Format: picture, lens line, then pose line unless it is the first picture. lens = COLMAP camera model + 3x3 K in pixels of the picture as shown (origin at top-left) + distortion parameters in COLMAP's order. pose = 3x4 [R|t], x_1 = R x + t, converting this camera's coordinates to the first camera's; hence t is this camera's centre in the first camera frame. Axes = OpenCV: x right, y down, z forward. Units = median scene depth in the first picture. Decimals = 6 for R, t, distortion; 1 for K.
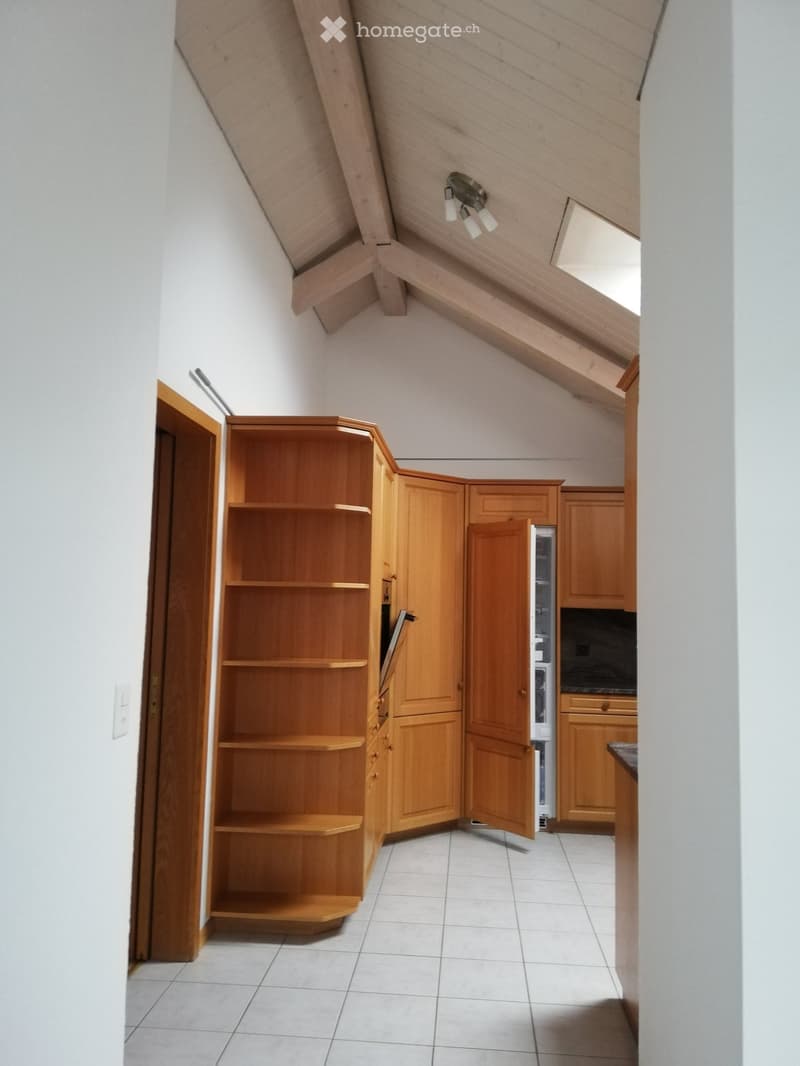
lens RADIAL K [[810.6, 0, 398.2], [0, 810.6, 527.1], [0, 0, 1]] dist [0.025837, -0.001027]
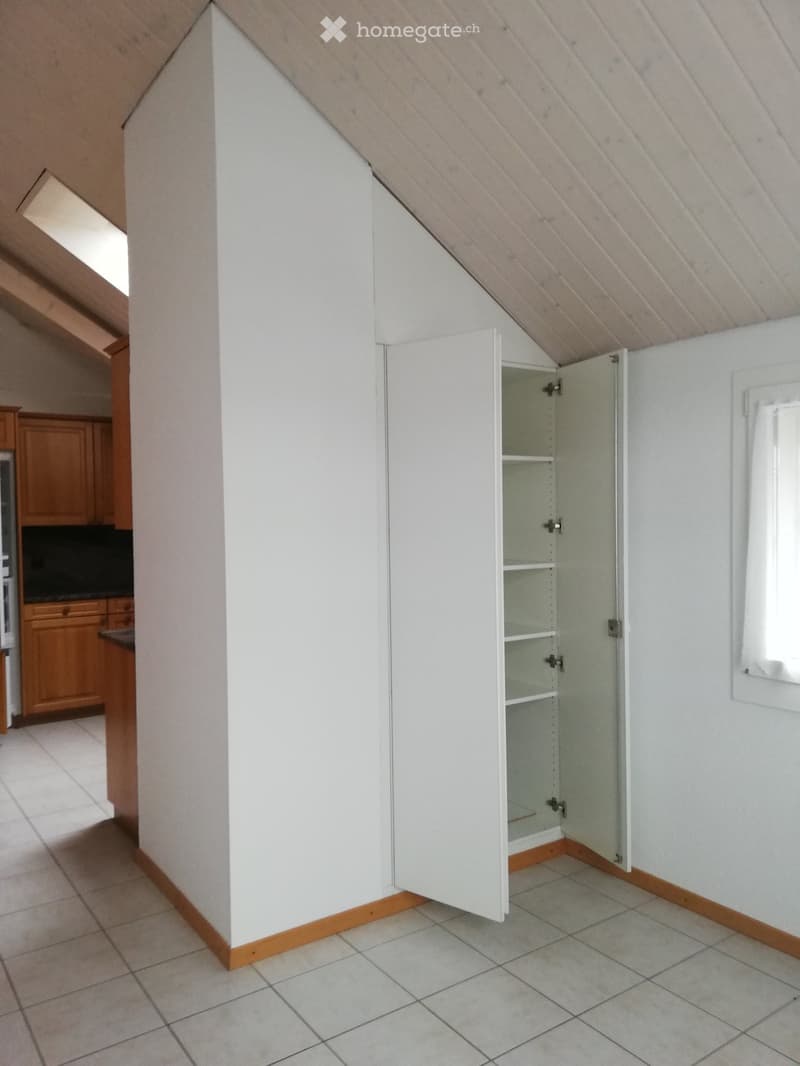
lens RADIAL K [[810.6, 0, 398.2], [0, 810.6, 527.1], [0, 0, 1]] dist [0.025837, -0.001027]
pose [[0.759216, -0.042709, 0.649436, -0.129424], [-0.029465, 0.994566, 0.099851, -0.024160], [-0.650172, -0.094944, 0.753832, -0.153271]]
